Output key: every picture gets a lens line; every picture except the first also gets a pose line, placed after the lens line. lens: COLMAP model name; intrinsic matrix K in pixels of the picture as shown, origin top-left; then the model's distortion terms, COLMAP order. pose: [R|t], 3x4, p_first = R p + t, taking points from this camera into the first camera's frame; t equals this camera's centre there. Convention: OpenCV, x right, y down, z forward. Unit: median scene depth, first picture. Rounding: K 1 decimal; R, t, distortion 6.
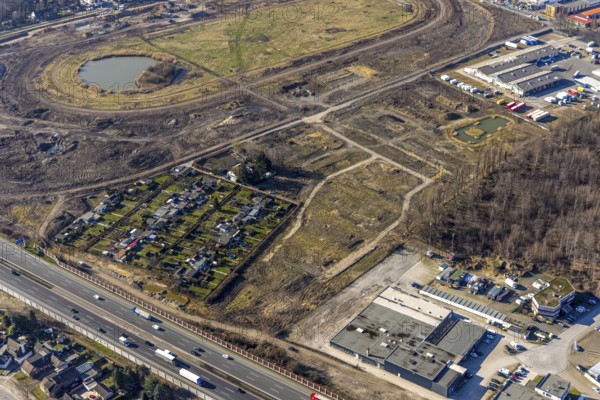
lens RADIAL K [[869.9, 0, 309.0], [0, 869.9, 199.7], [0, 0, 1]] dist [0.006433, 0.021334]
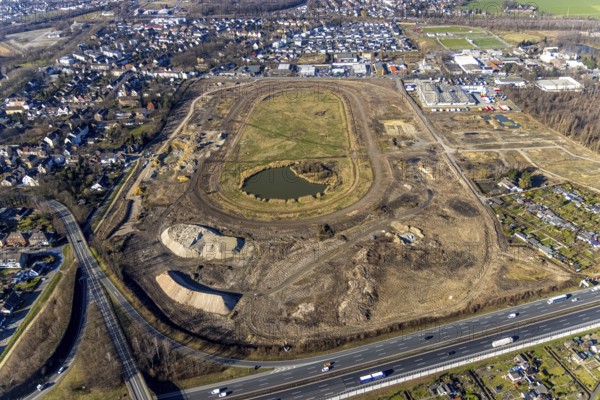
lens RADIAL K [[455.7, 0, 298.5], [0, 455.7, 200.6], [0, 0, 1]] dist [-0.006782, 0.003427]
pose [[0.601377, -0.400426, 0.691379, -0.845426], [0.411889, 0.896868, 0.161168, -0.284014], [-0.684611, 0.187849, 0.704287, 0.701602]]
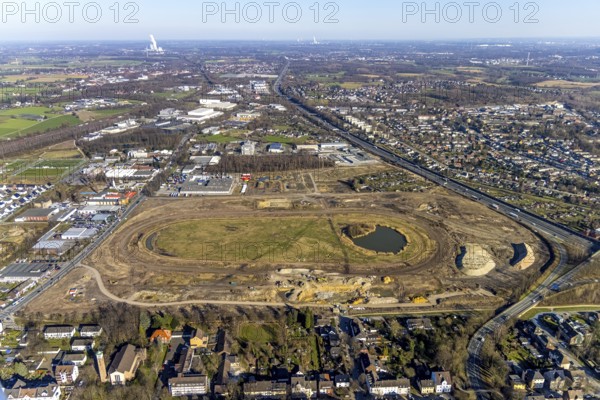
lens RADIAL K [[455.9, 0, 300.0], [0, 455.9, 200.0], [0, 0, 1]] dist [-0.005922, 0.003025]
pose [[-0.837791, -0.145771, 0.526173, -0.664954], [0.298293, 0.684964, 0.664715, -1.005283], [-0.457305, 0.713845, -0.530374, 1.870931]]
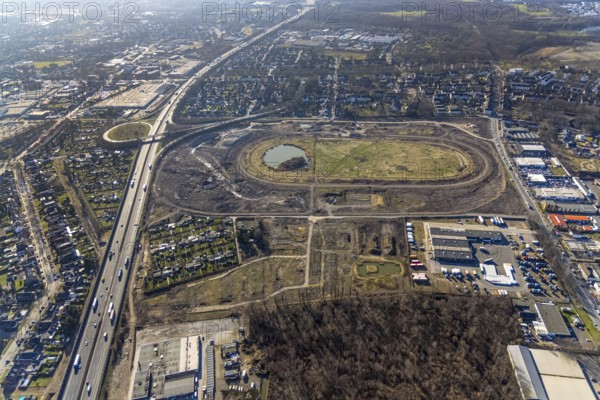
lens RADIAL K [[406.1, 0, 297.7], [0, 406.1, 197.3], [0, 0, 1]] dist [0.002565, 0.001588]
pose [[0.743373, 0.369121, -0.557805, 0.486103], [-0.325183, 0.928195, 0.180859, -0.308311], [0.584511, 0.046943, 0.810027, 0.326996]]
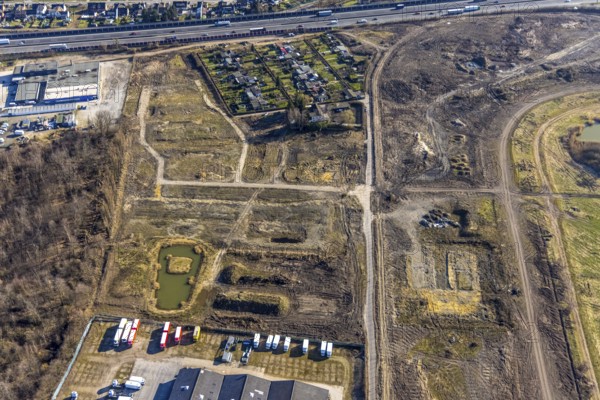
lens RADIAL K [[703.6, 0, 309.4], [0, 703.6, 200.1], [0, 0, 1]] dist [0.004880, 0.014282]
pose [[-0.668647, 0.497126, -0.552971, 0.452245], [-0.337463, 0.459788, 0.821410, -0.684944], [0.662593, 0.735840, -0.139674, 1.188977]]
